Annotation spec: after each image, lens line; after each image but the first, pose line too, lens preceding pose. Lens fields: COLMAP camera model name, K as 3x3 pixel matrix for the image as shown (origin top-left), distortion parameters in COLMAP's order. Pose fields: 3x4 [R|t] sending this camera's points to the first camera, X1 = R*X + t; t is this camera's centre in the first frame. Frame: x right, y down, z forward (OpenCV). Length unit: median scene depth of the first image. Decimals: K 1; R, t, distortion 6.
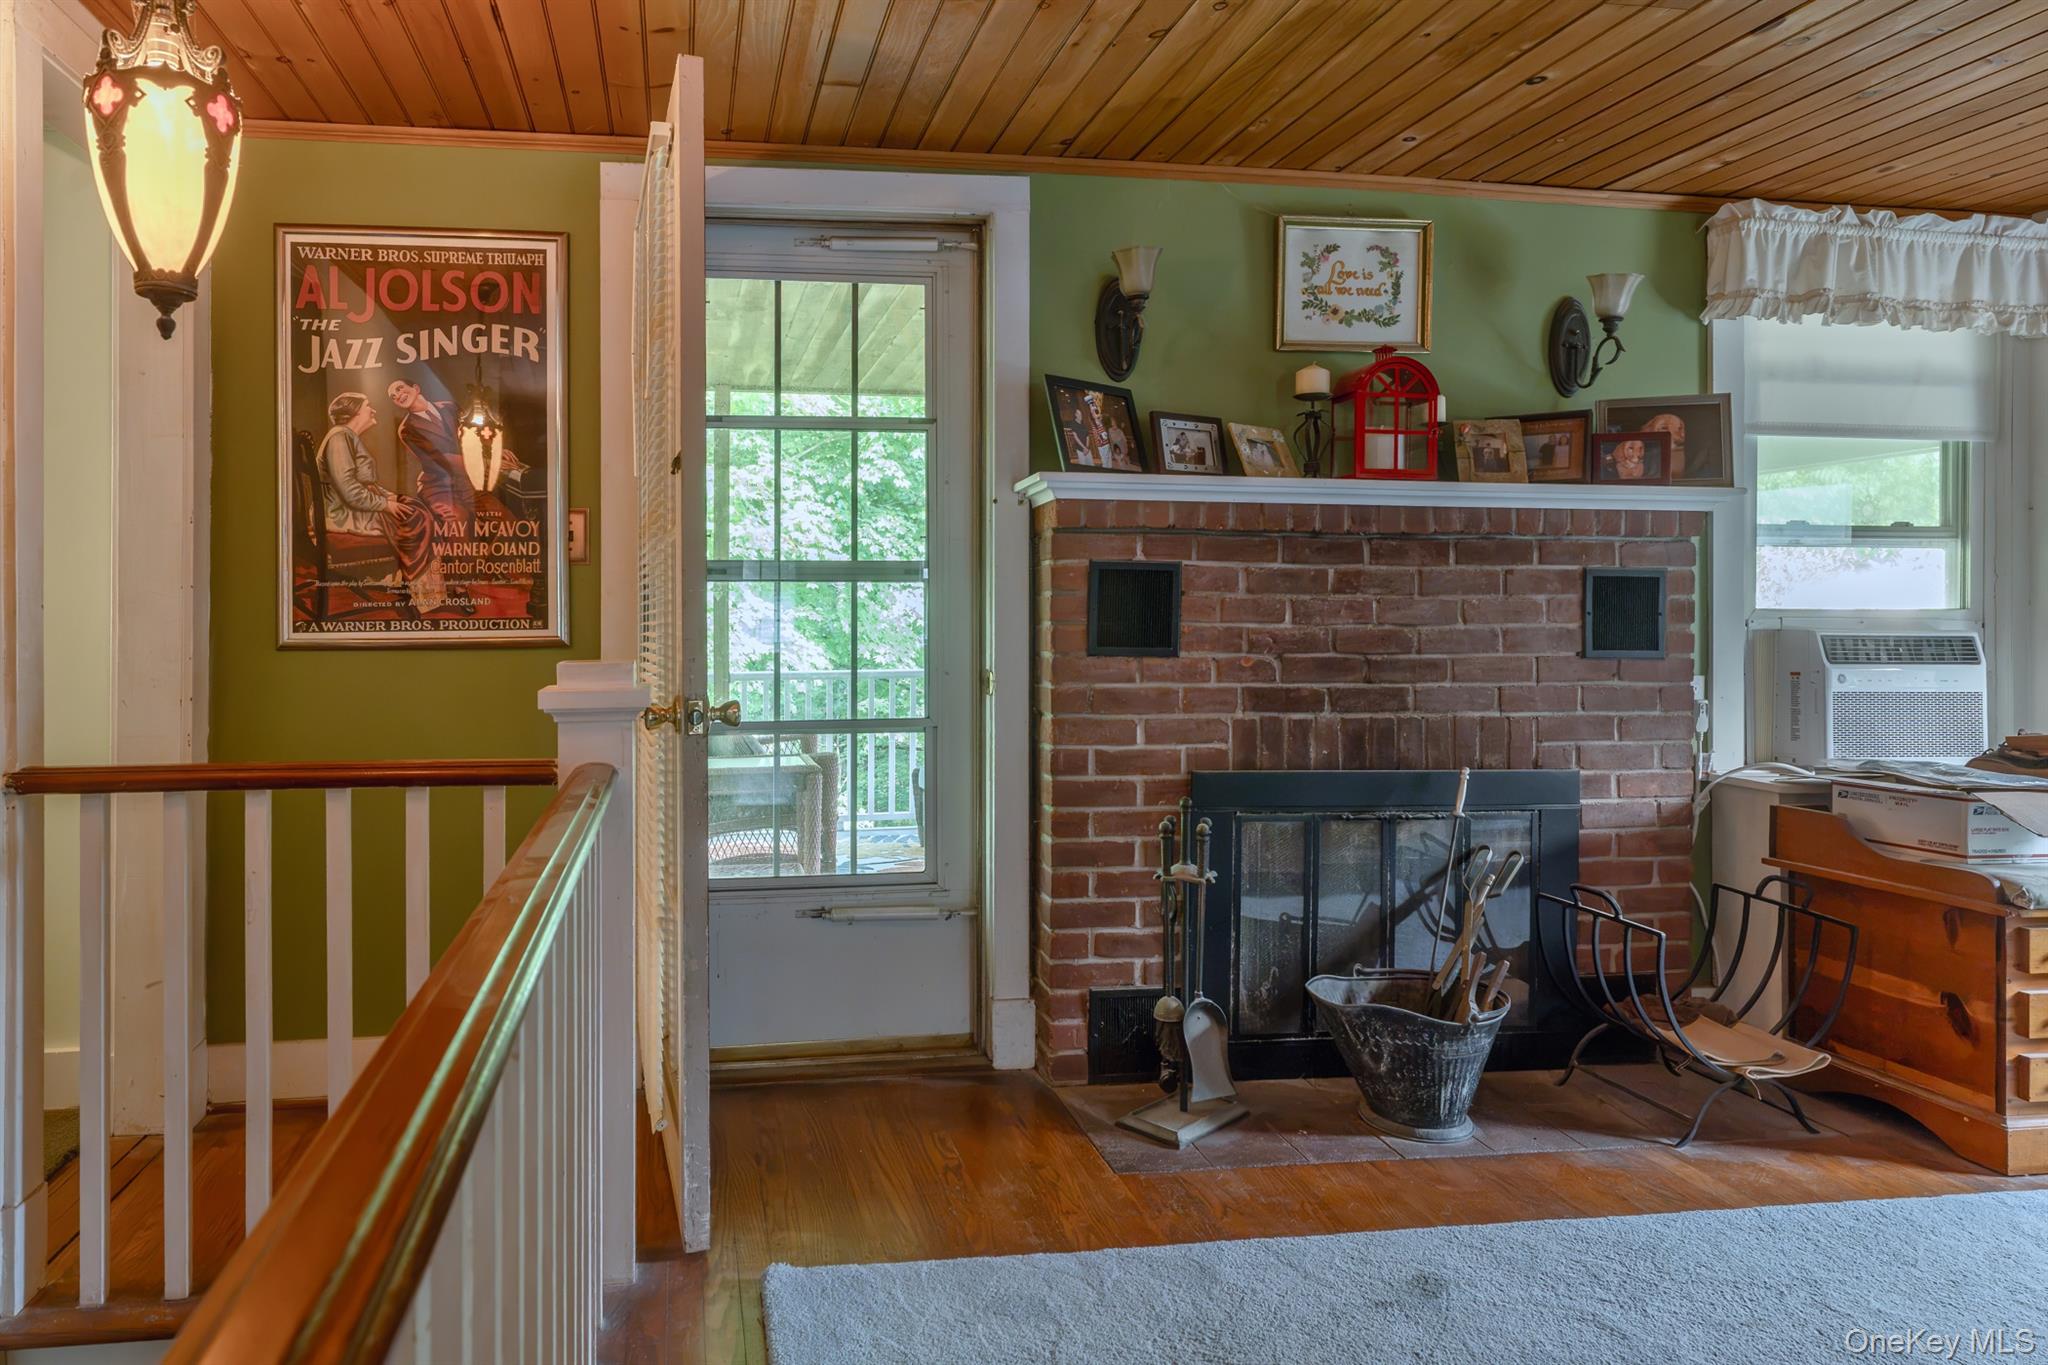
lens RADIAL K [[1256.0, 0, 836.1], [0, 1256.0, 604.3], [0, 0, 1]] dist [-0.014874, 0.000743]
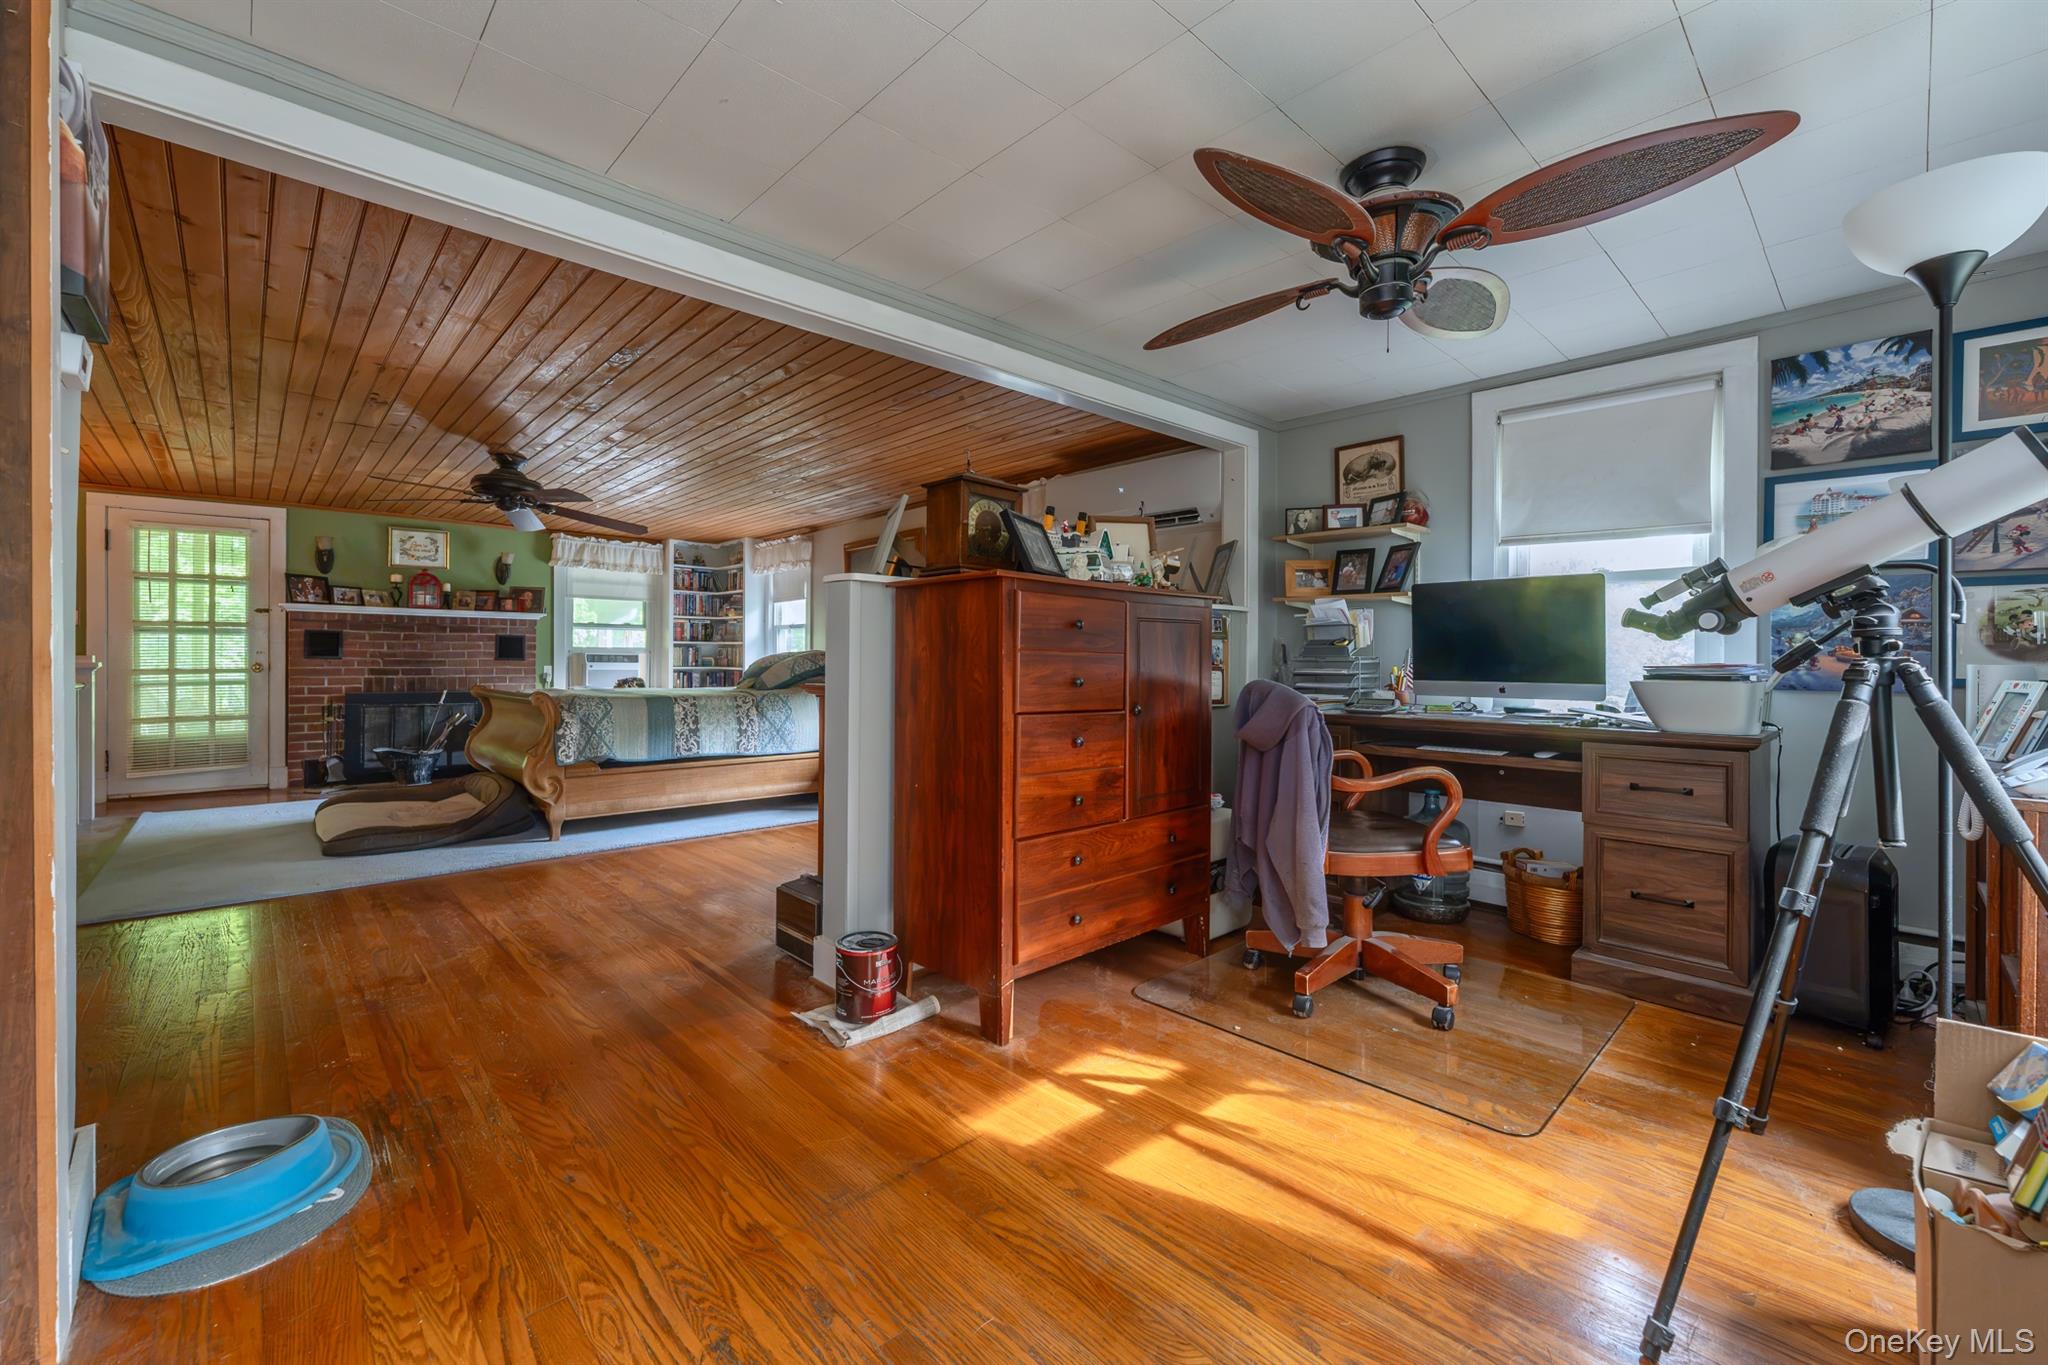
lens RADIAL K [[829.0, 0, 1033.1], [0, 829.0, 653.6], [0, 0, 1]] dist [-0.001599, -0.000317]
pose [[0.806293, 0.005286, 0.591492, 0.442086], [-0.005379, 0.999984, -0.001604, 0.020733], [-0.591491, -0.001888, 0.806309, -1.820978]]
